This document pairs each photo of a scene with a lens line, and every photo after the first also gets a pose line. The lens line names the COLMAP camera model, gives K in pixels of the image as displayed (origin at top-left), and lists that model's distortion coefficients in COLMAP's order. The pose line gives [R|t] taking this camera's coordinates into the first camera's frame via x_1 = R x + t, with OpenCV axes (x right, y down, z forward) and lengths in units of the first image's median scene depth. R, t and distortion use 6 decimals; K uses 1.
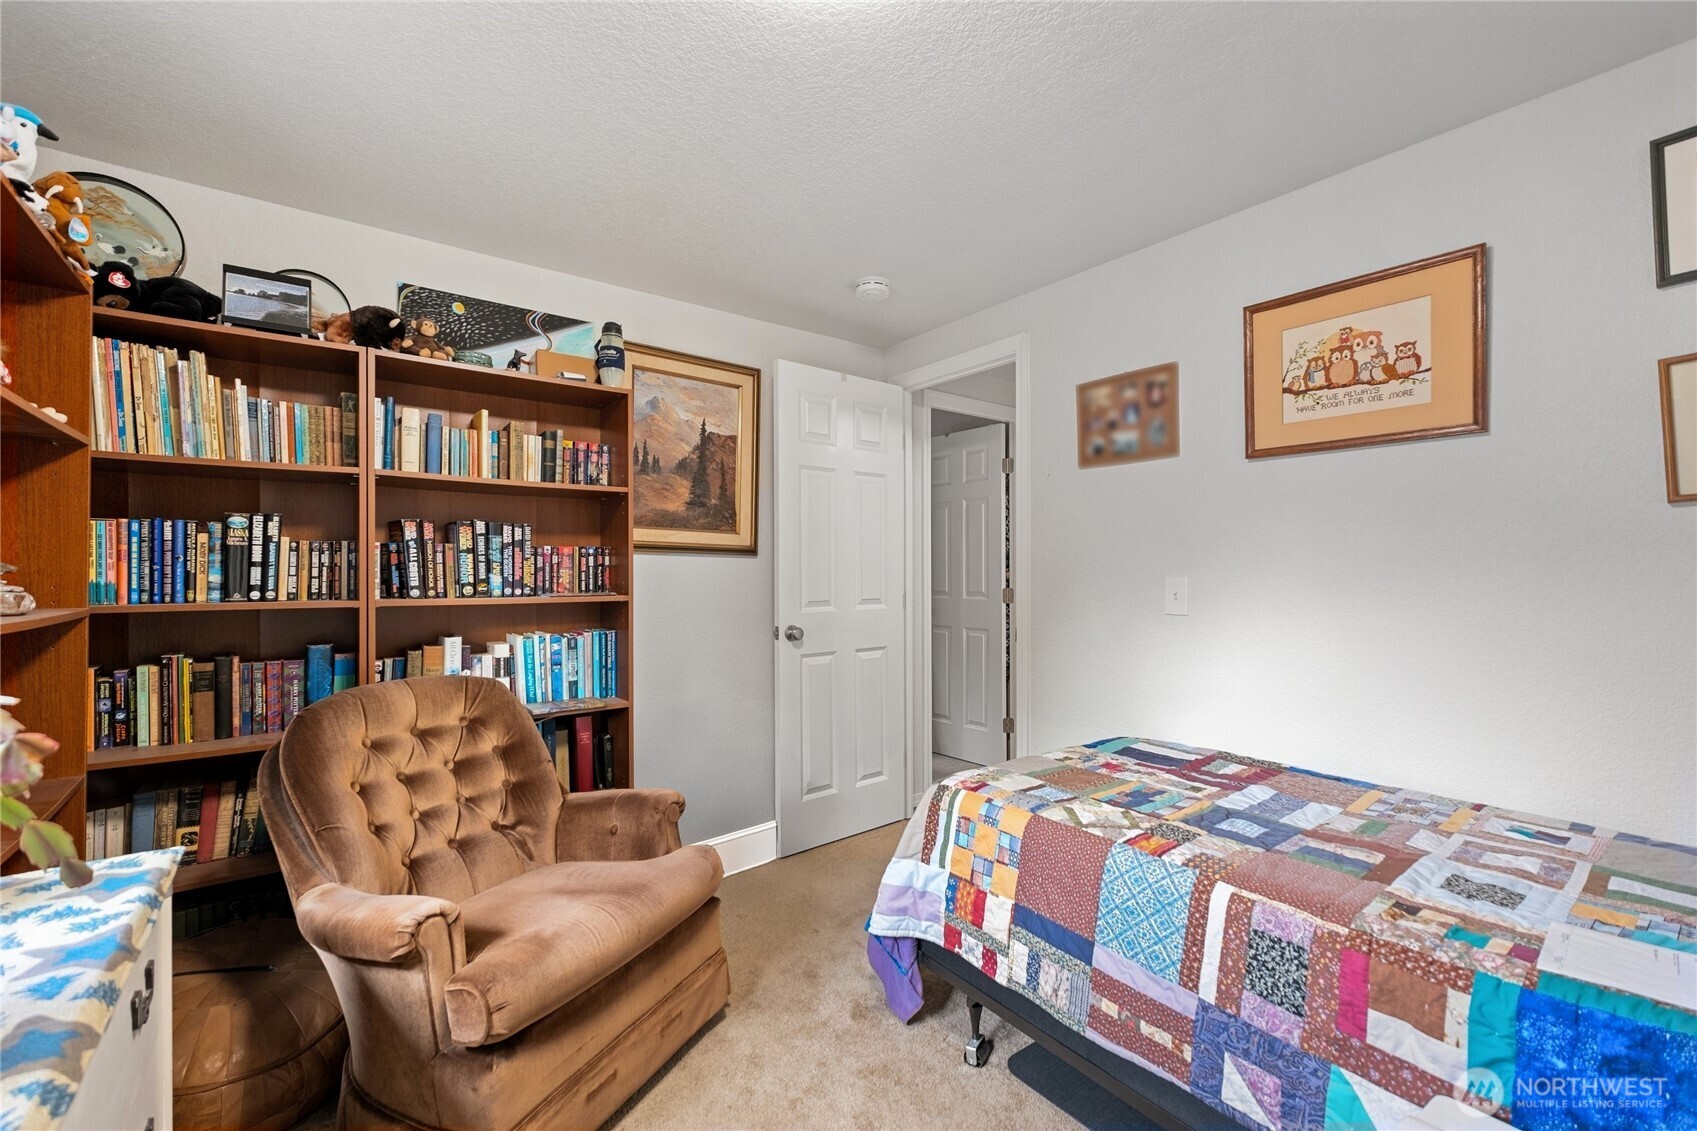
lens RADIAL K [[723.3, 0, 860.4], [0, 723.3, 579.4], [0, 0, 1]] dist [-0.002001, 0.000283]
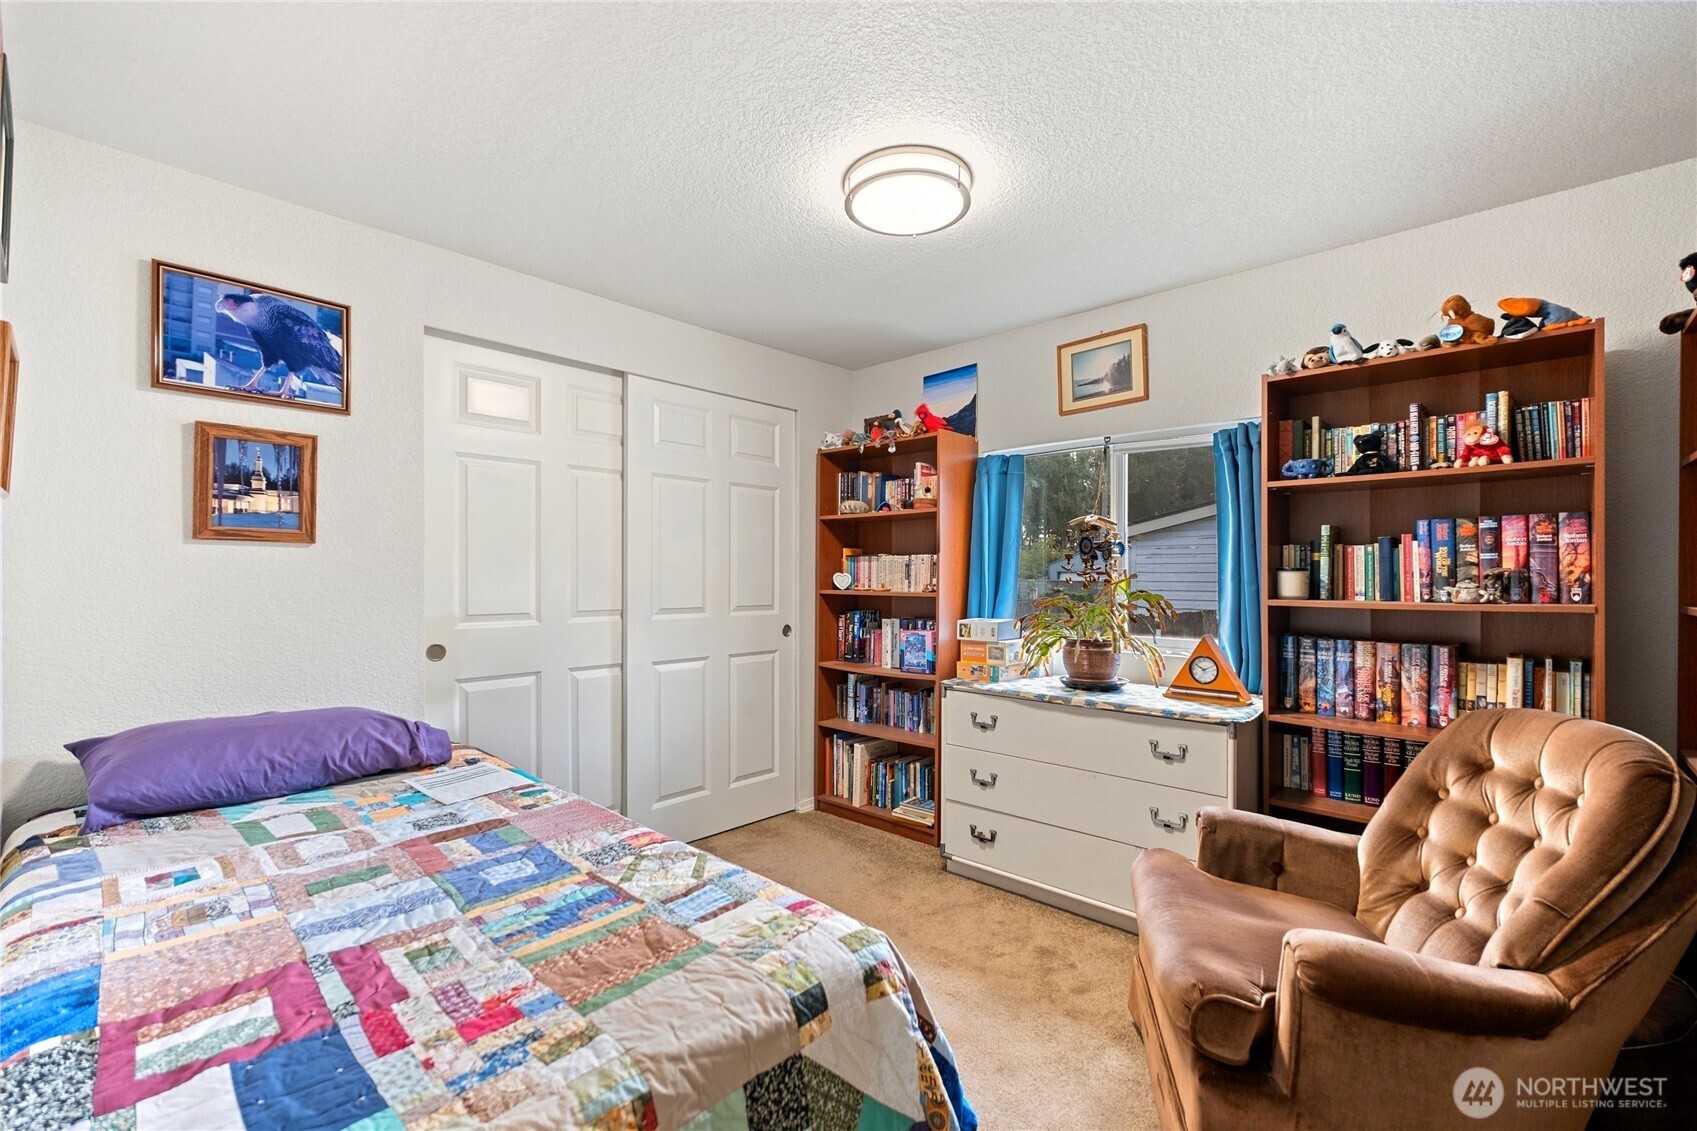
lens RADIAL K [[723.3, 0, 860.4], [0, 723.3, 579.4], [0, 0, 1]] dist [-0.002001, 0.000283]
pose [[-0.985465, -0.002581, -0.169862, 0.245546], [-0.004360, 0.999939, 0.010104, -0.014993], [0.169825, 0.010698, -0.985416, 1.798026]]
